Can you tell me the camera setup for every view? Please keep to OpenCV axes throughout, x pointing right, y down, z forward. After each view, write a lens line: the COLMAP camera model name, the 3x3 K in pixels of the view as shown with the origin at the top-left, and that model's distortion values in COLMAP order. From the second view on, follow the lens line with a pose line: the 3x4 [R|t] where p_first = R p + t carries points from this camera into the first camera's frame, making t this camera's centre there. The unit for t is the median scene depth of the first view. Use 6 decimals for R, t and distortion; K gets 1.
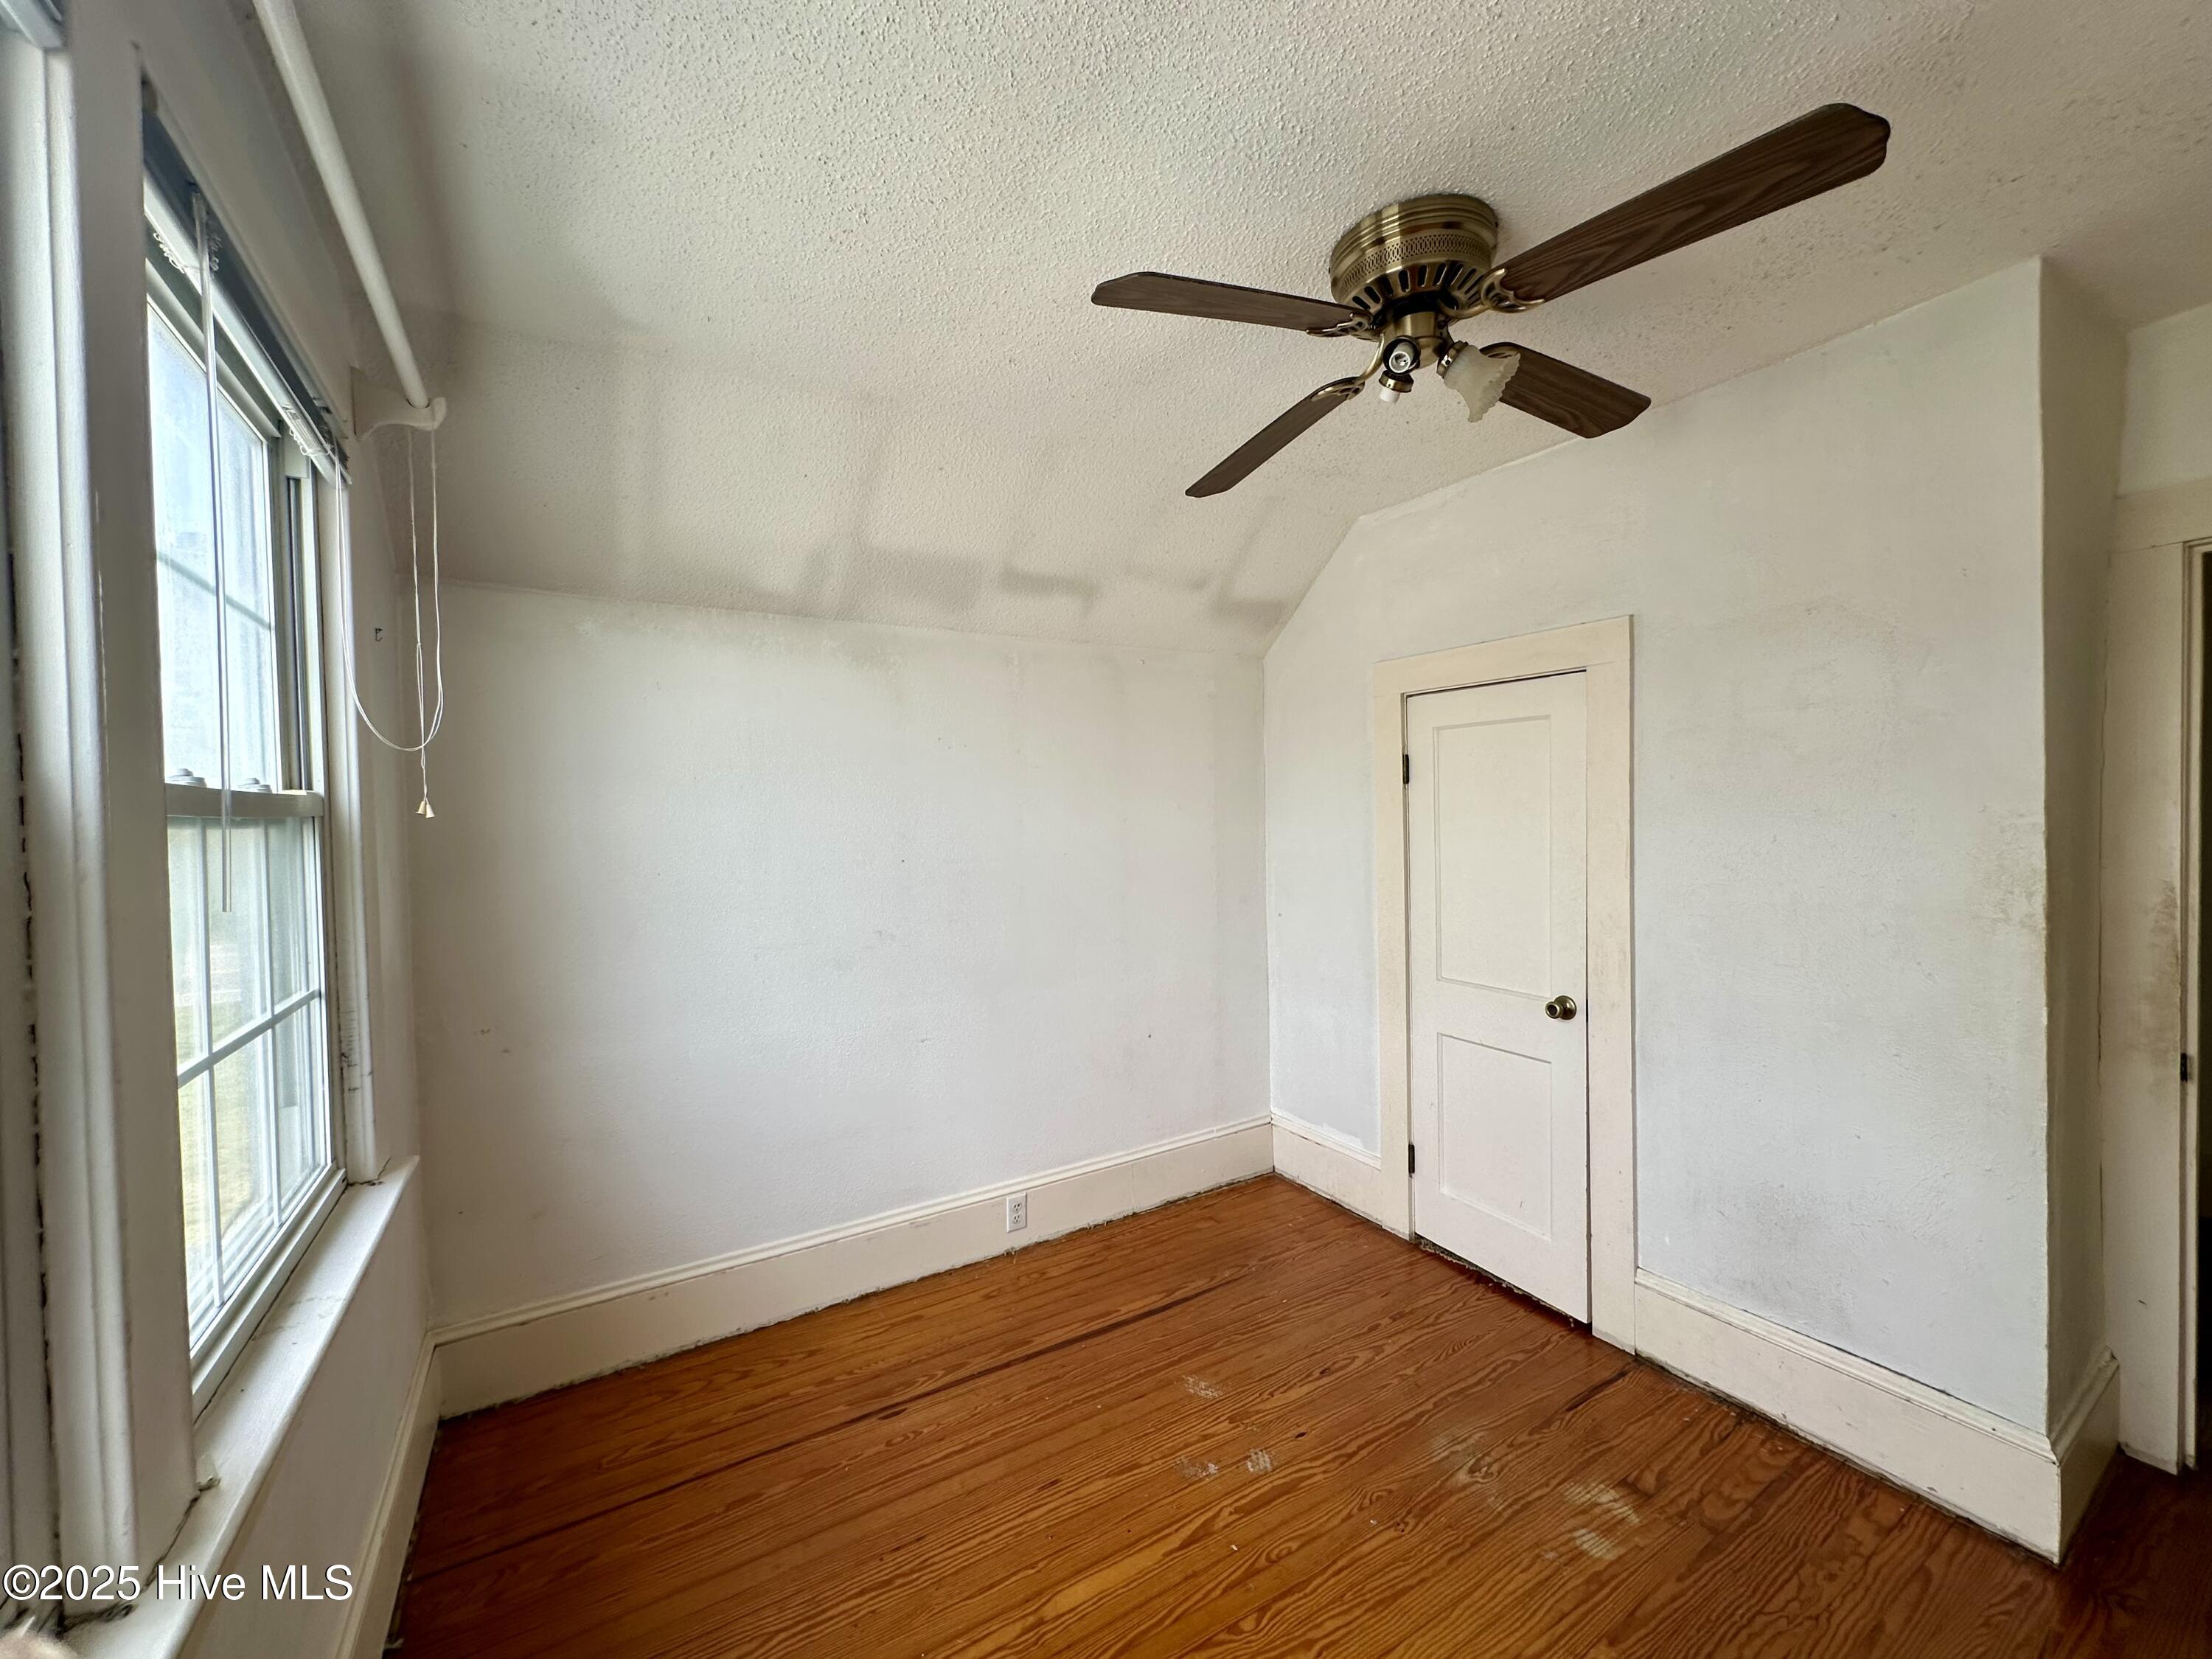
lens RADIAL K [[885.5, 0, 1105.0], [0, 885.5, 830.3], [0, 0, 1]] dist [0.000178, 0.000508]
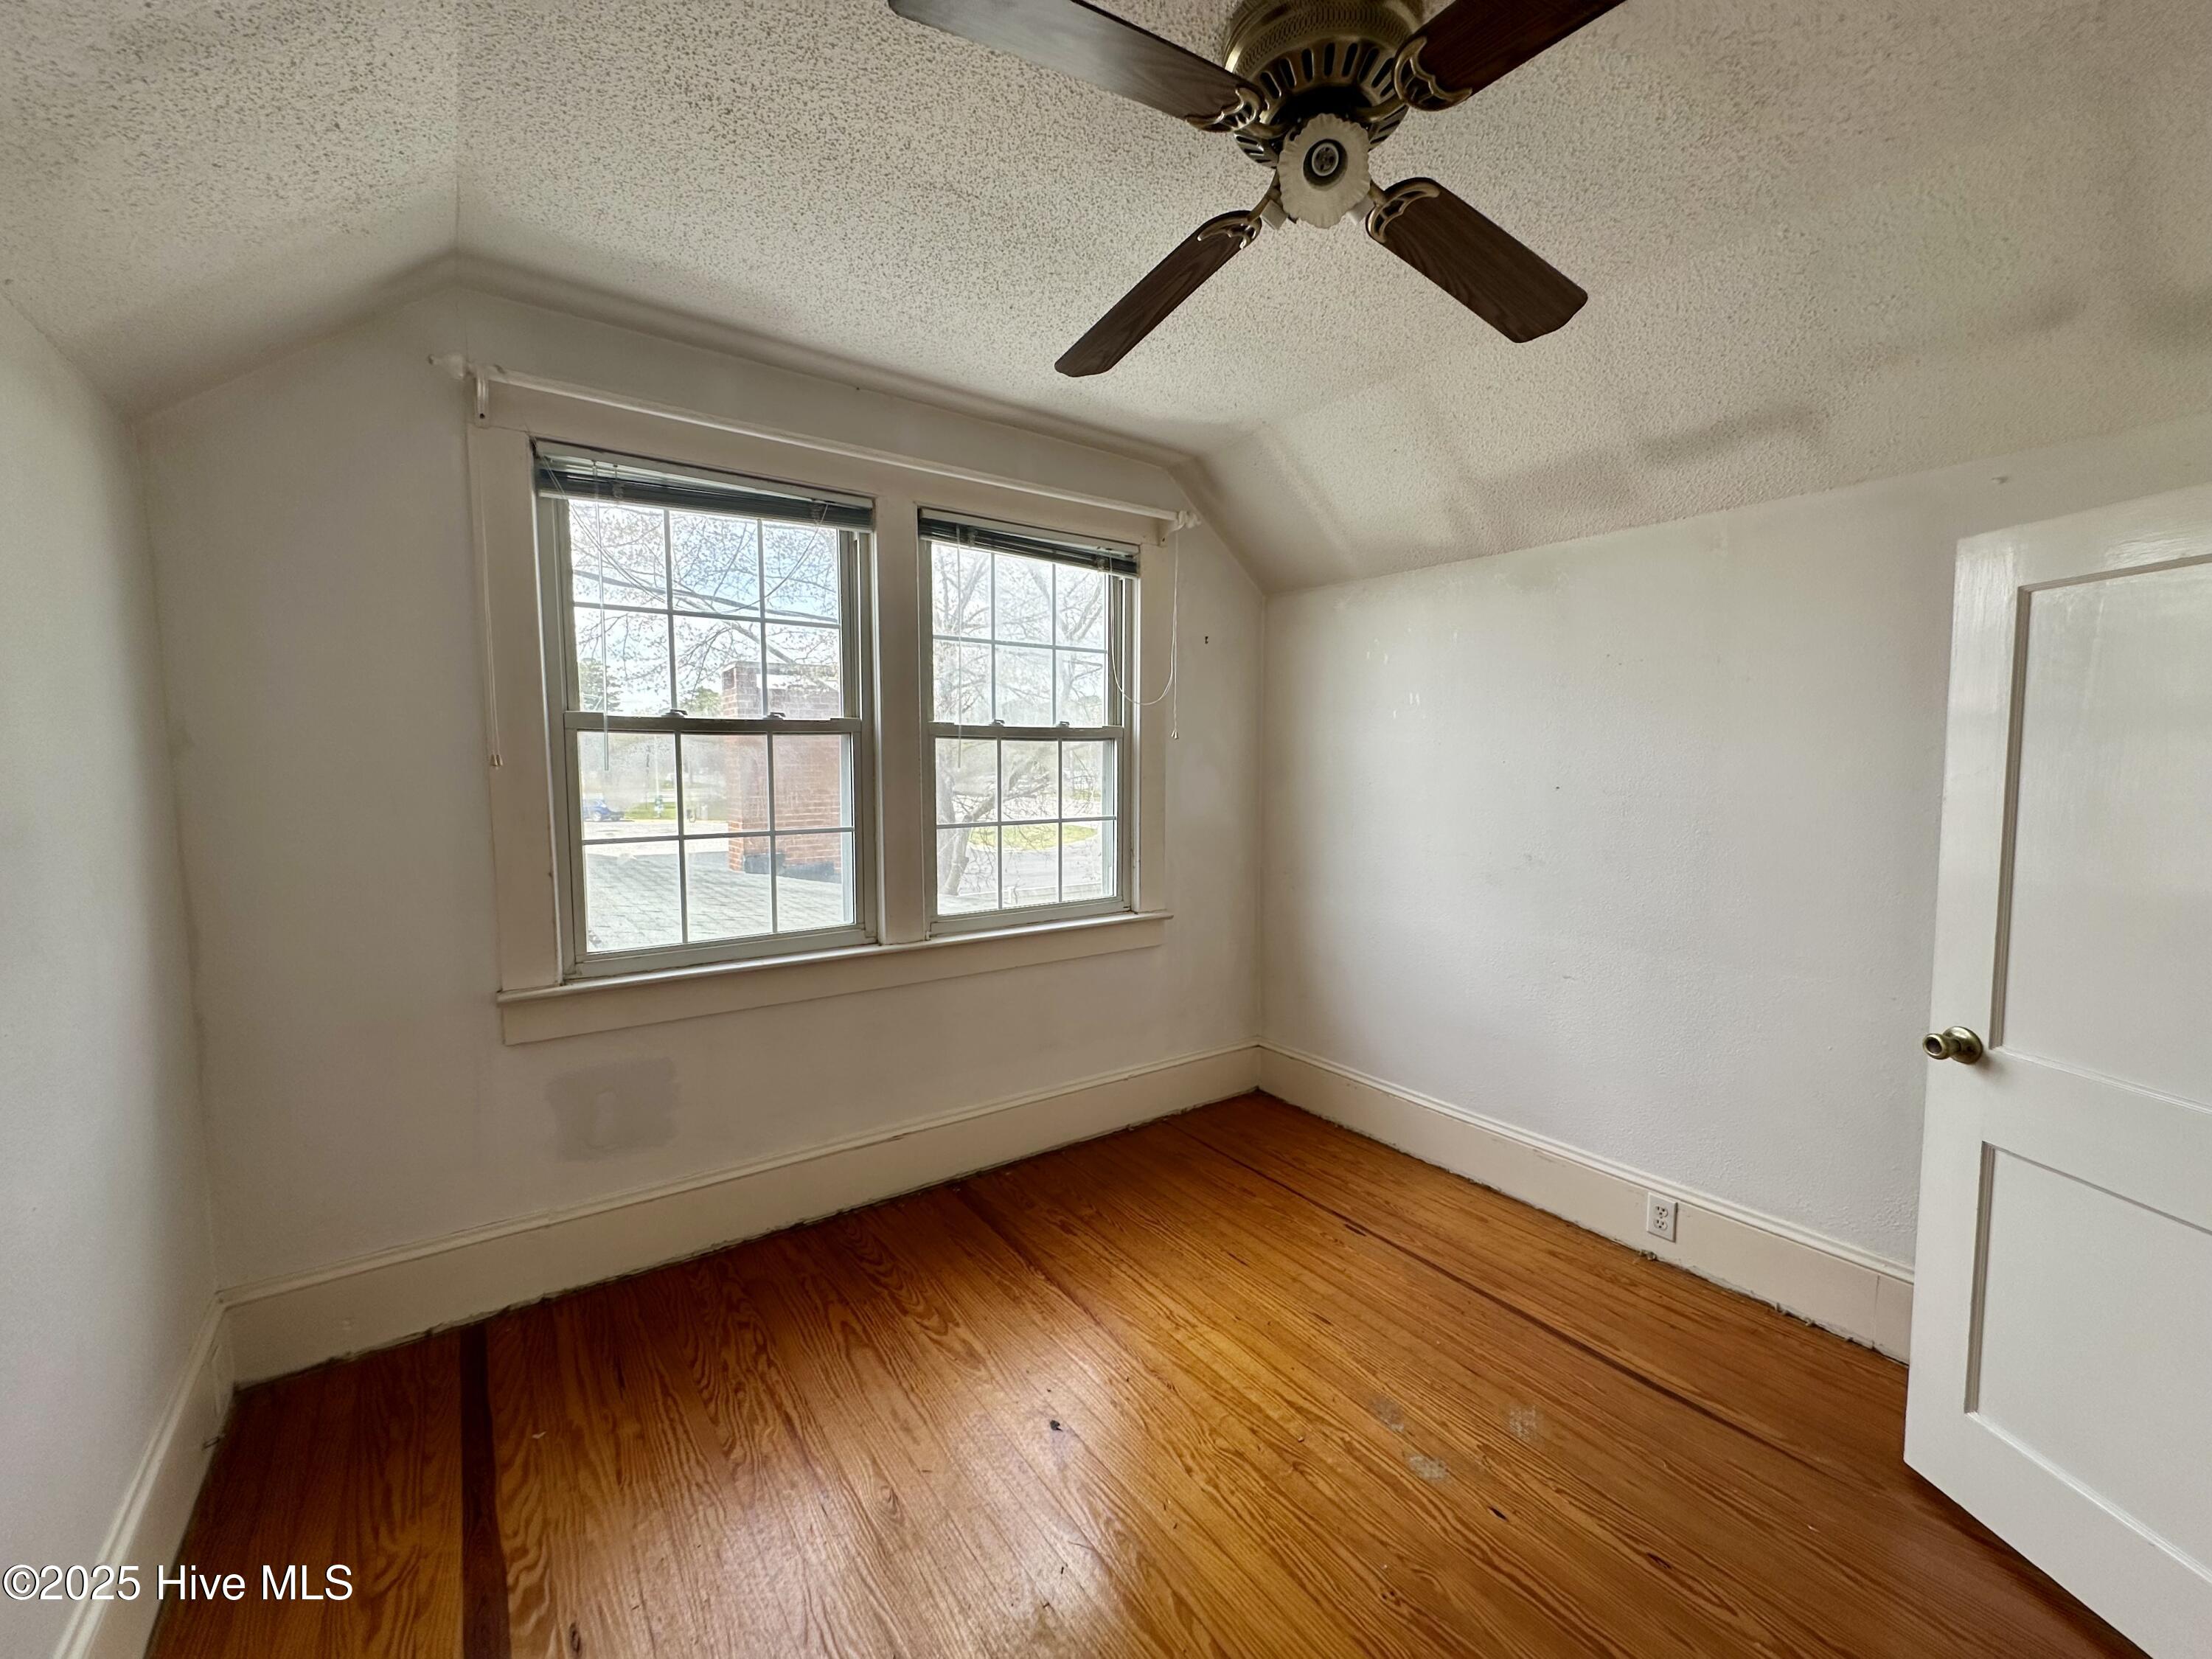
lens RADIAL K [[885.5, 0, 1105.0], [0, 885.5, 830.3], [0, 0, 1]] dist [0.000178, 0.000508]
pose [[0.080357, 0.103961, -0.991330, 0.783062], [-0.025311, 0.994438, 0.102236, -0.005915], [0.996445, 0.016876, 0.082542, 0.480560]]
